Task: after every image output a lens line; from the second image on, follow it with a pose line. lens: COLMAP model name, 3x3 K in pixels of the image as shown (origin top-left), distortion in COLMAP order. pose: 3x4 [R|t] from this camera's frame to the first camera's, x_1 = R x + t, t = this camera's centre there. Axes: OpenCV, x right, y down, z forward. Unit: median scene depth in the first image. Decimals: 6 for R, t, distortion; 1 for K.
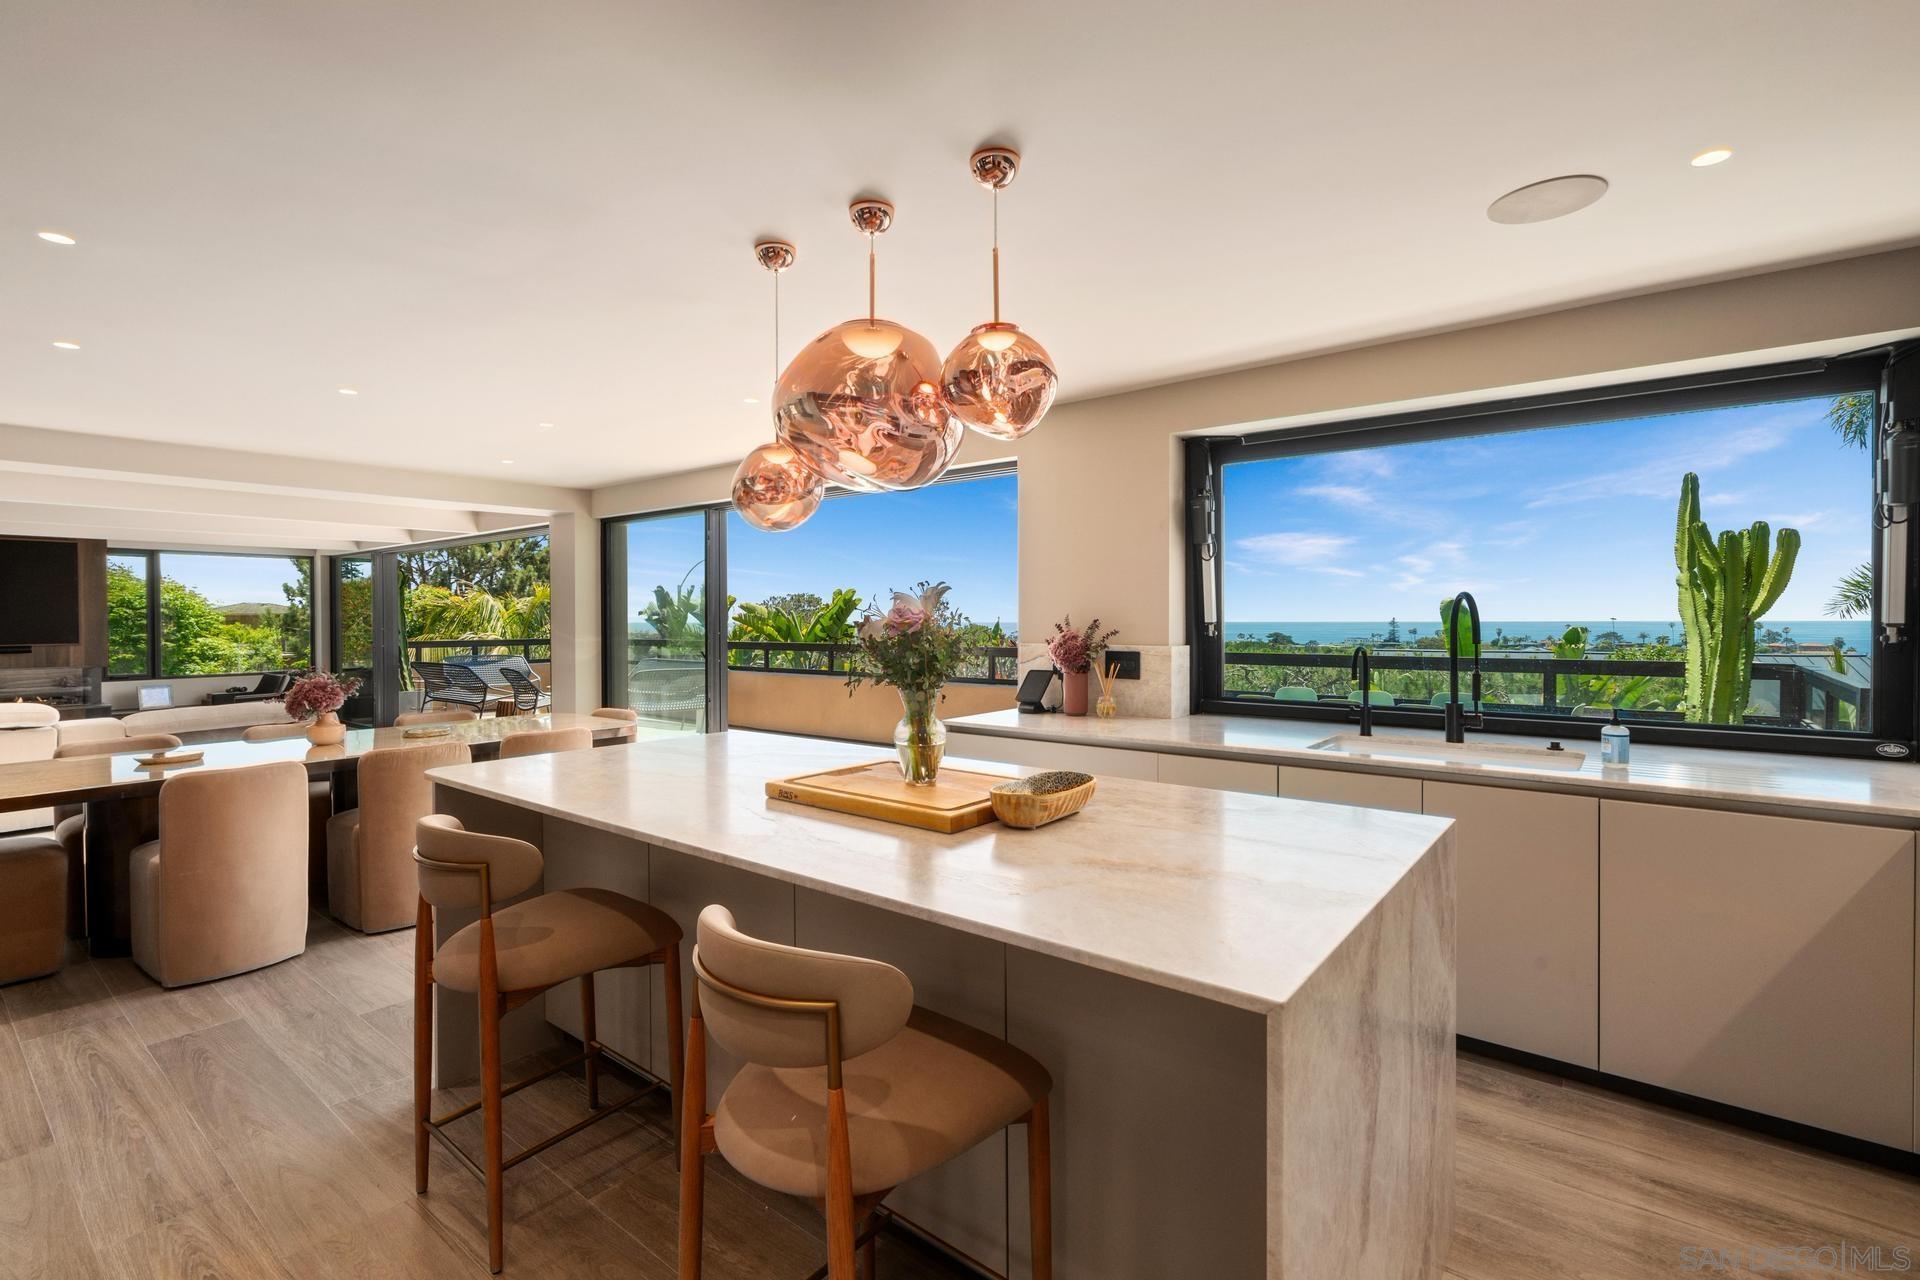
lens RADIAL K [[878.9, 0, 959.2], [0, 878.9, 615.4], [0, 0, 1]] dist [-0.001582, 0.001486]
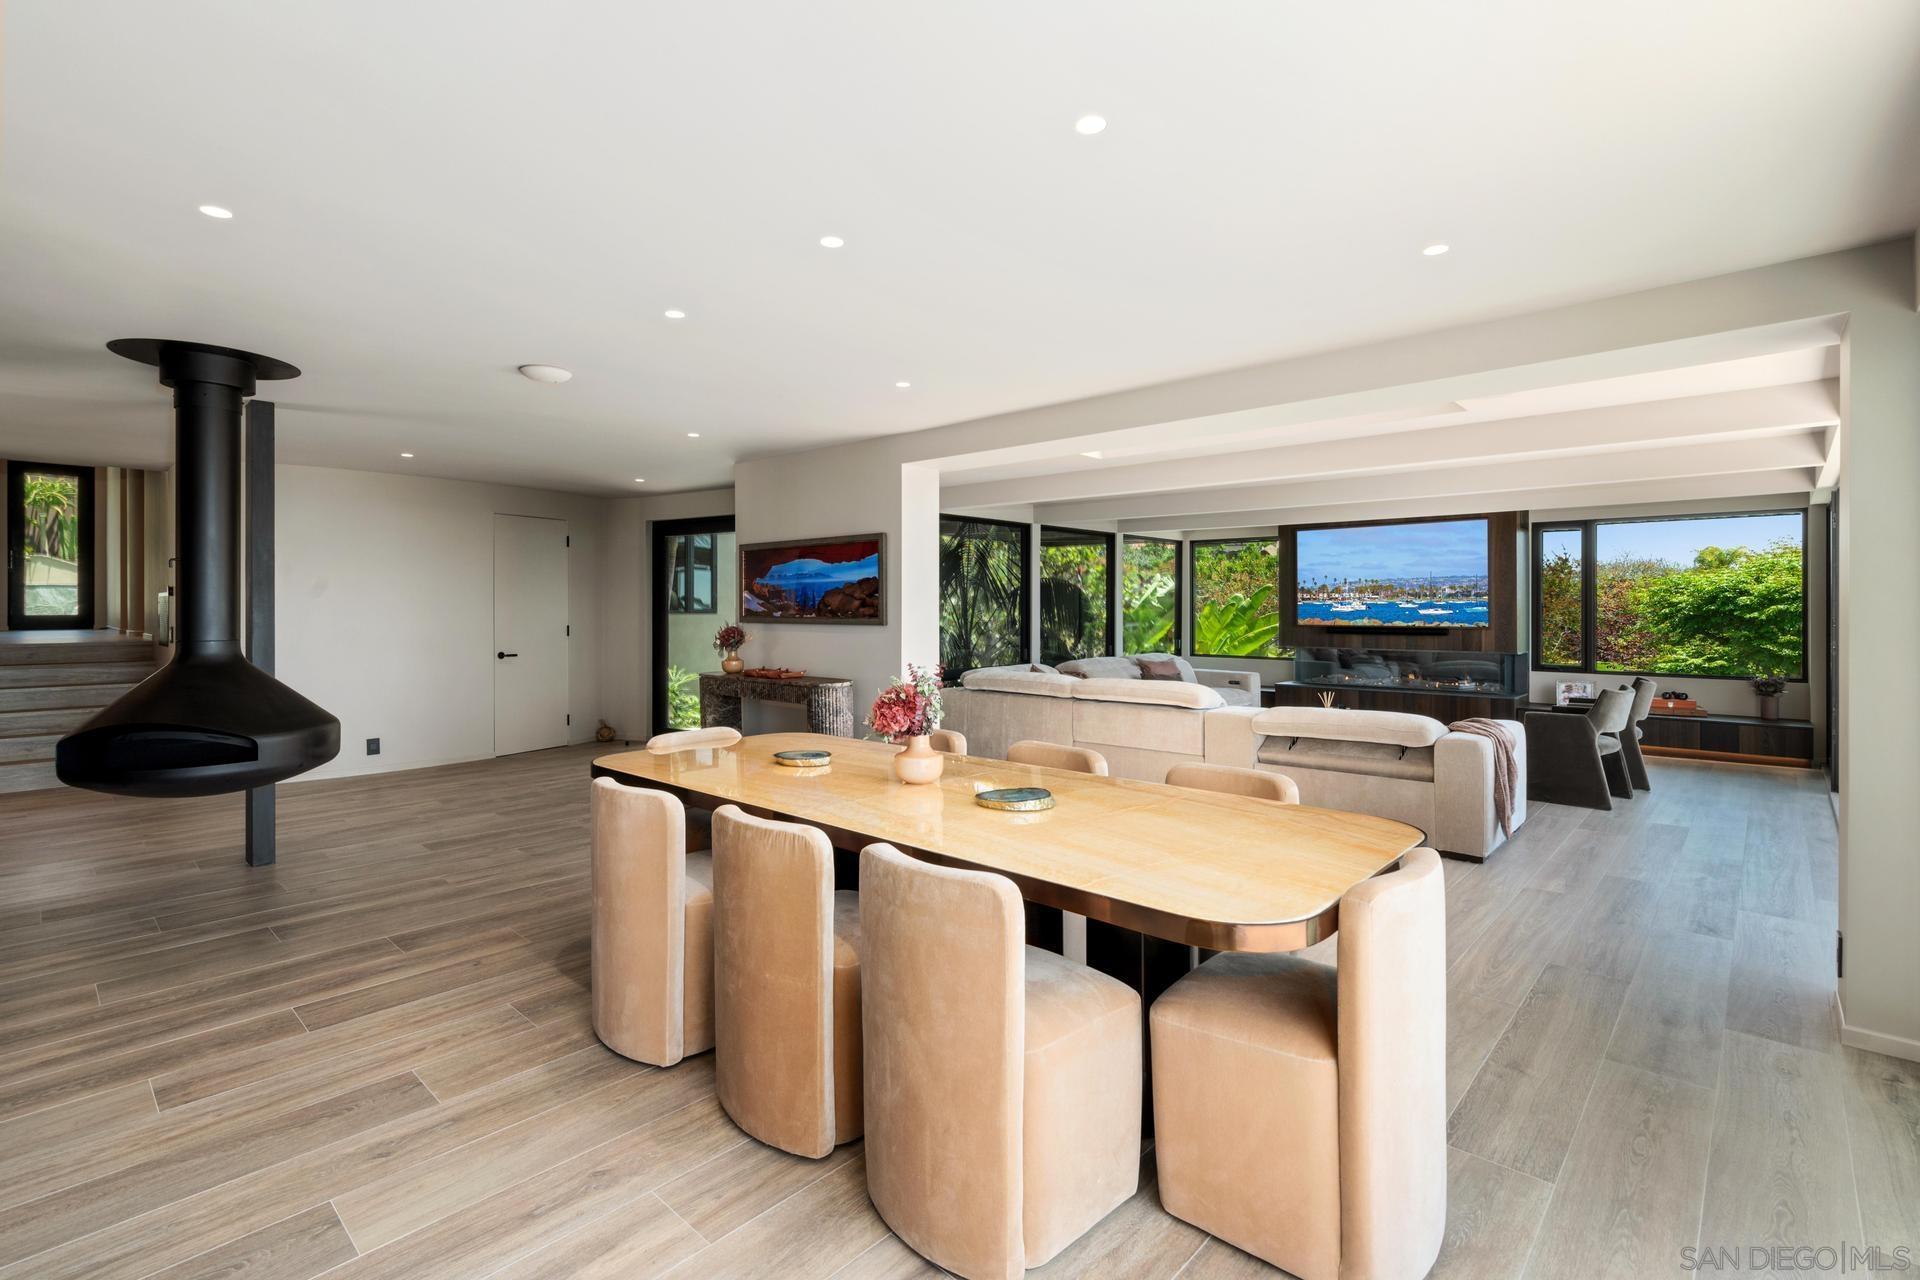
lens RADIAL K [[878.9, 0, 957.5], [0, 878.9, 602.5], [0, 0, 1]] dist [-0.001582, 0.001486]
pose [[-0.077663, -0.003482, -0.996974, -0.067178], [0.000800, 0.999993, -0.003555, 0.018358], [0.996979, -0.001074, -0.077659, 1.259929]]
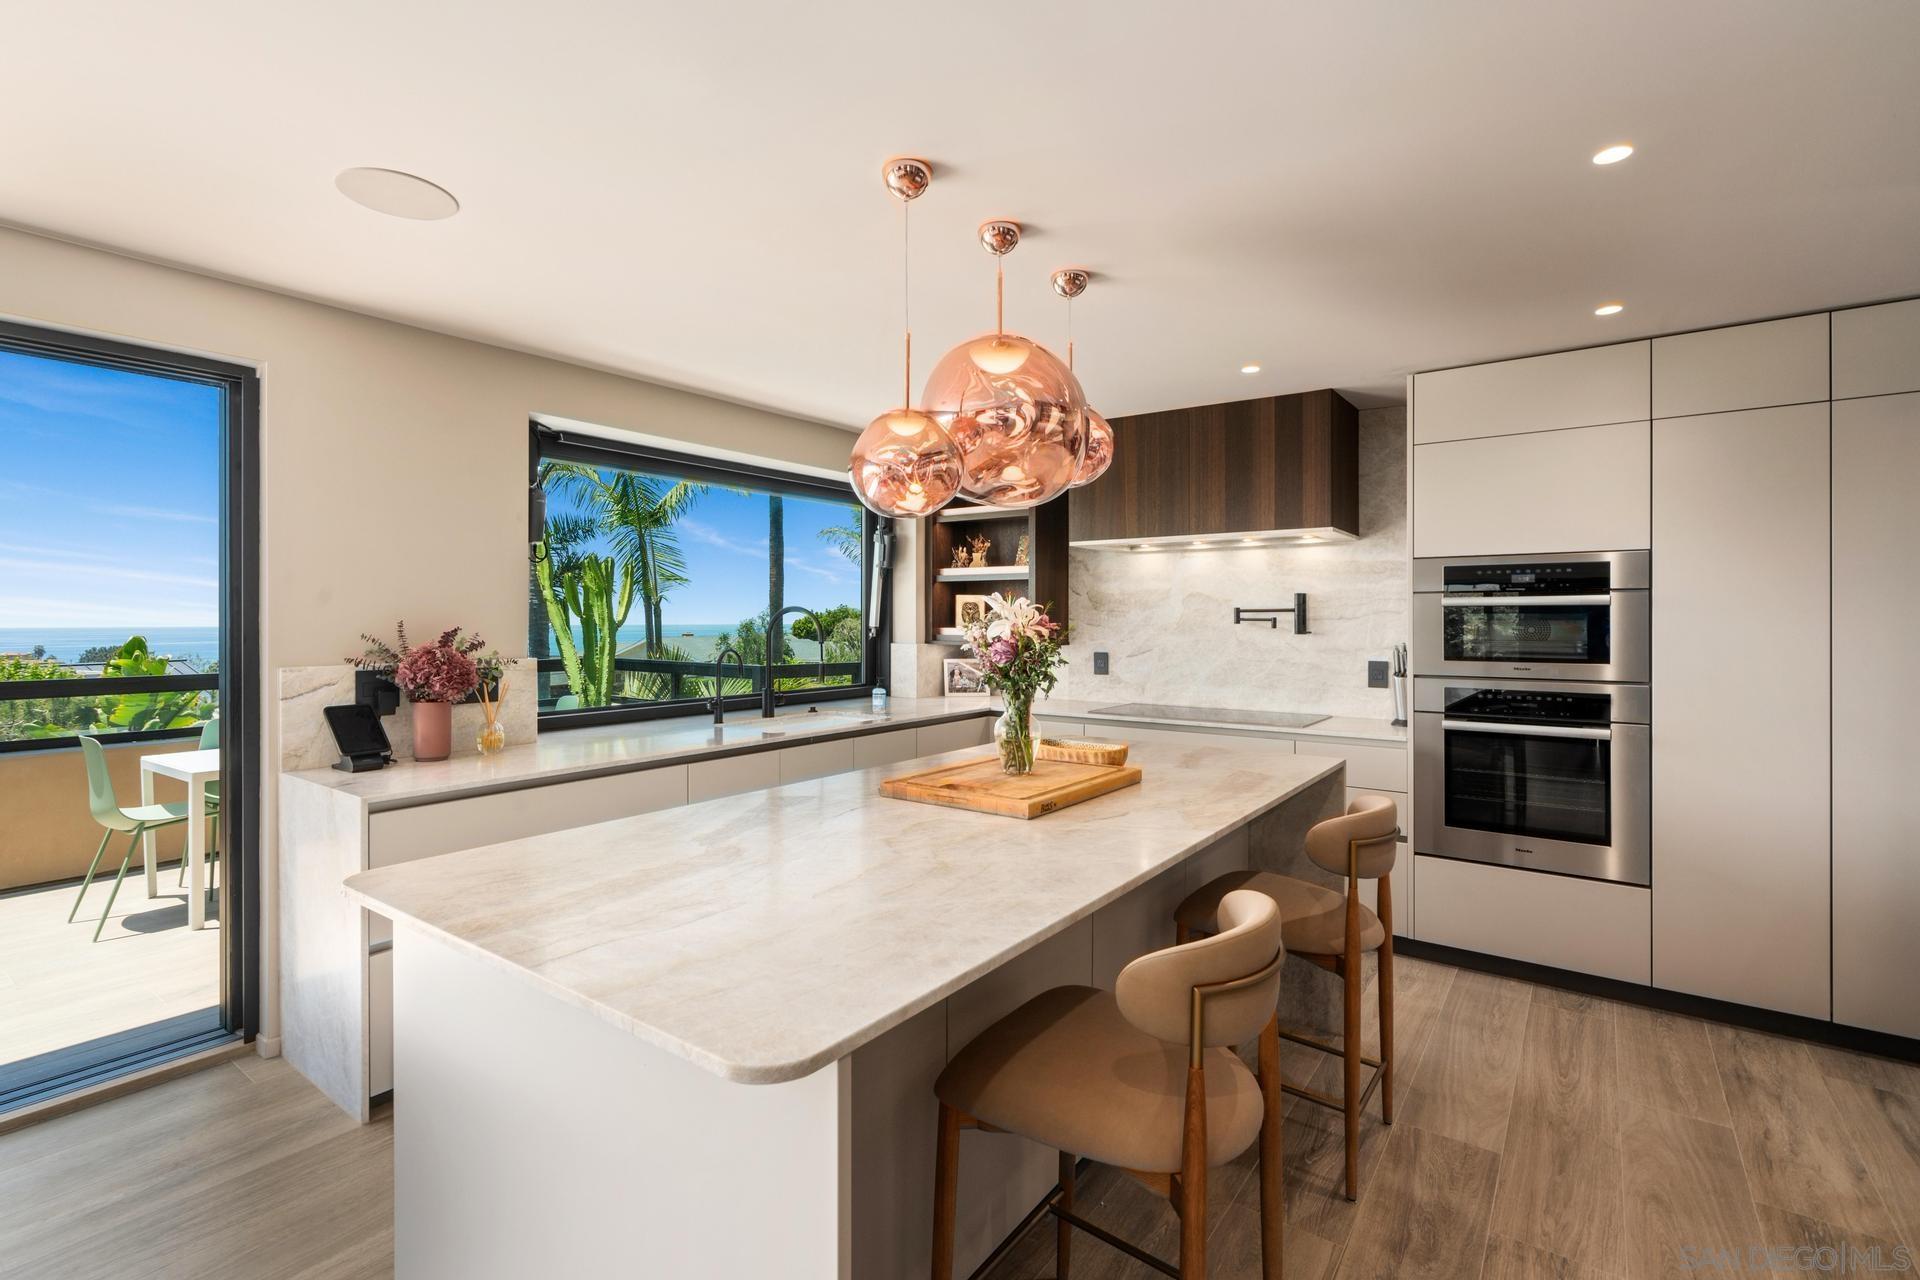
lens RADIAL K [[878.9, 0, 954.3], [0, 878.9, 632.2], [0, 0, 1]] dist [-0.001582, 0.001486]
pose [[-0.050719, -0.010442, 0.998658, -0.695721], [0.000547, 0.999945, 0.010483, 0.000208], [-0.998713, 0.001078, -0.050710, 0.682787]]
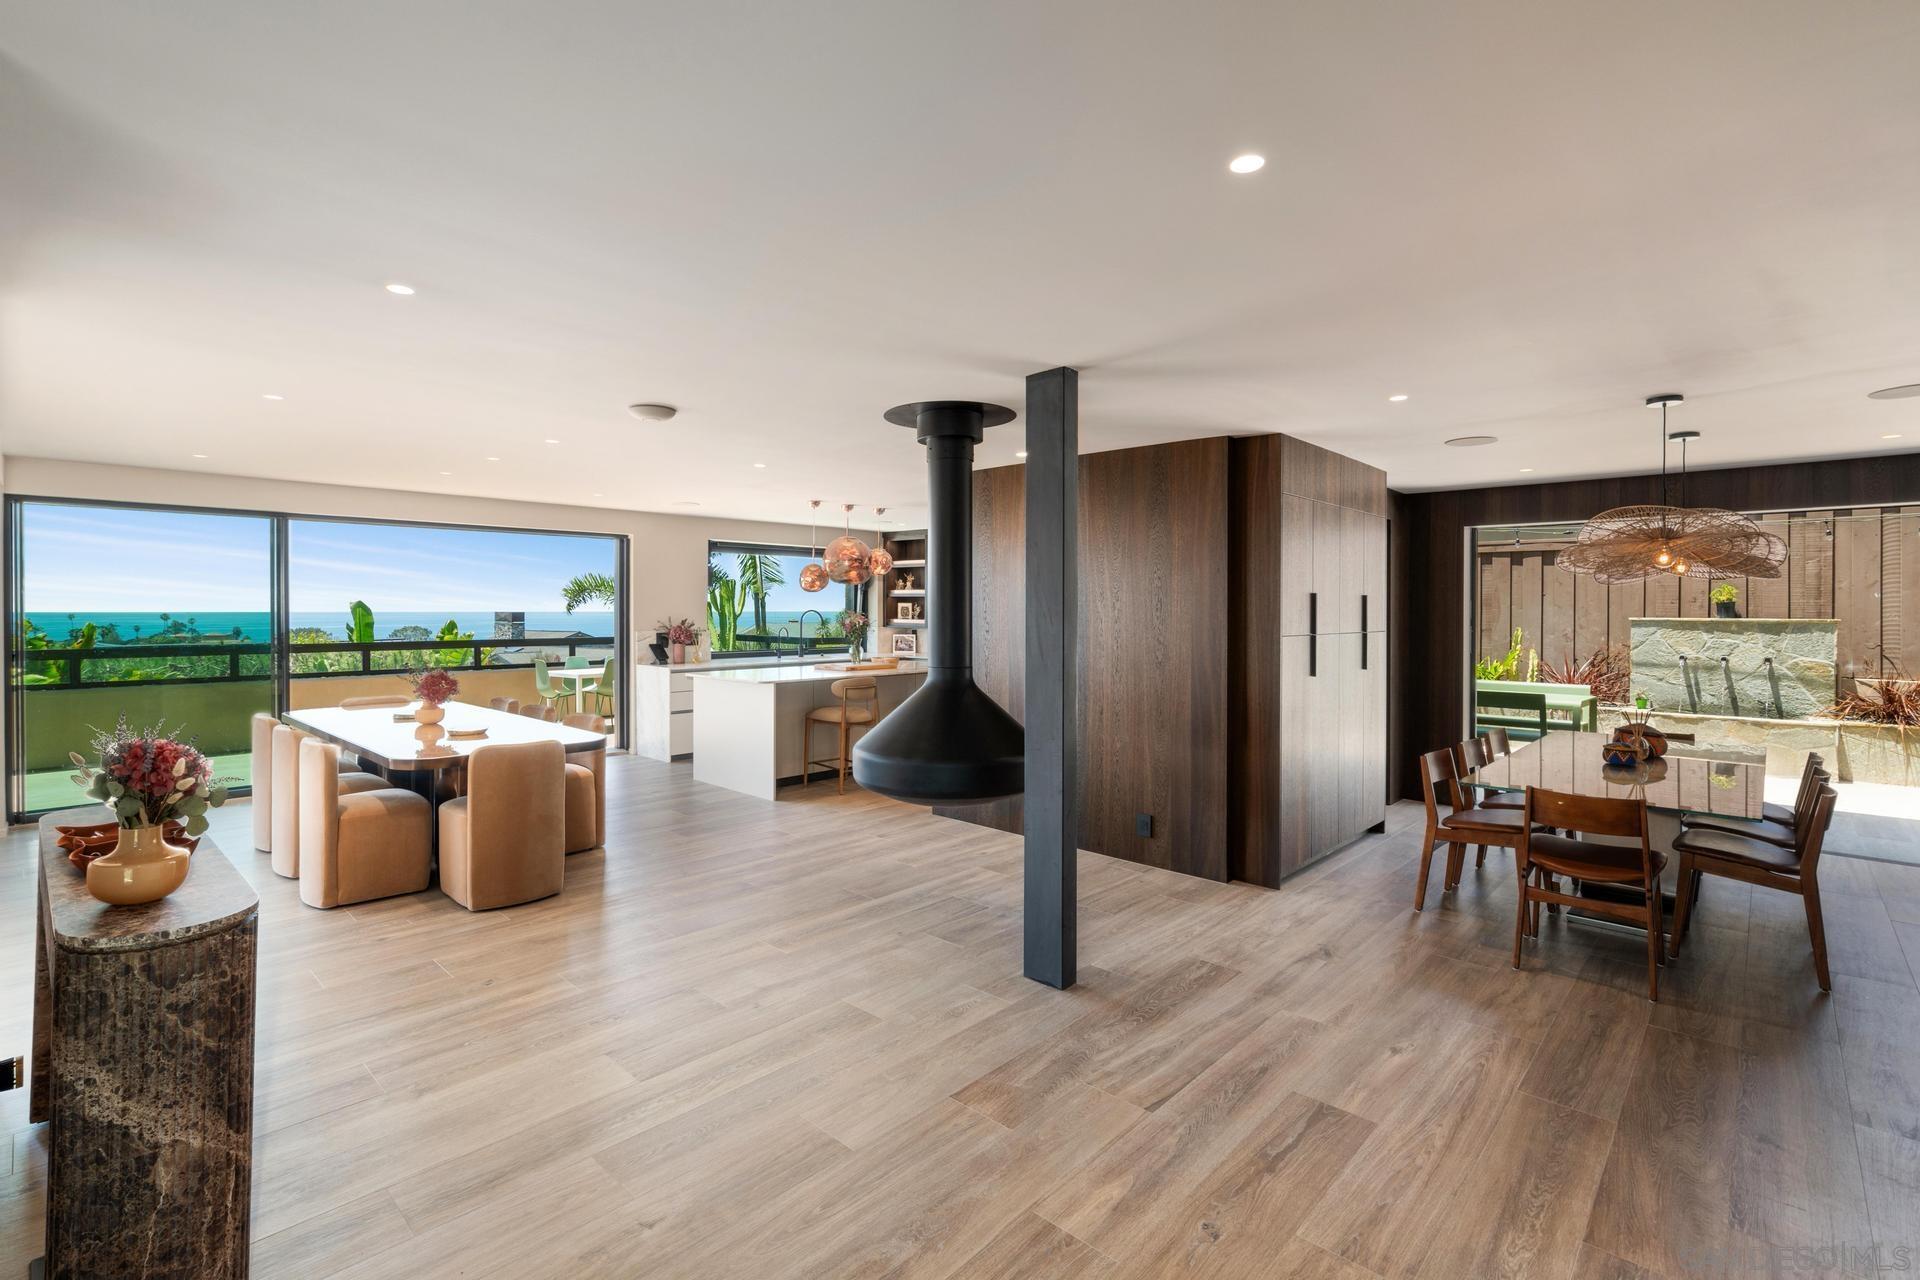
lens RADIAL K [[878.9, 0, 950.2], [0, 878.9, 625.6], [0, 0, 1]] dist [-0.001582, 0.001486]
pose [[0.070718, -0.016416, 0.997361, -2.206619], [-0.004650, 0.999848, 0.016787, -0.020925], [-0.997485, -0.005825, 0.070631, 0.216664]]
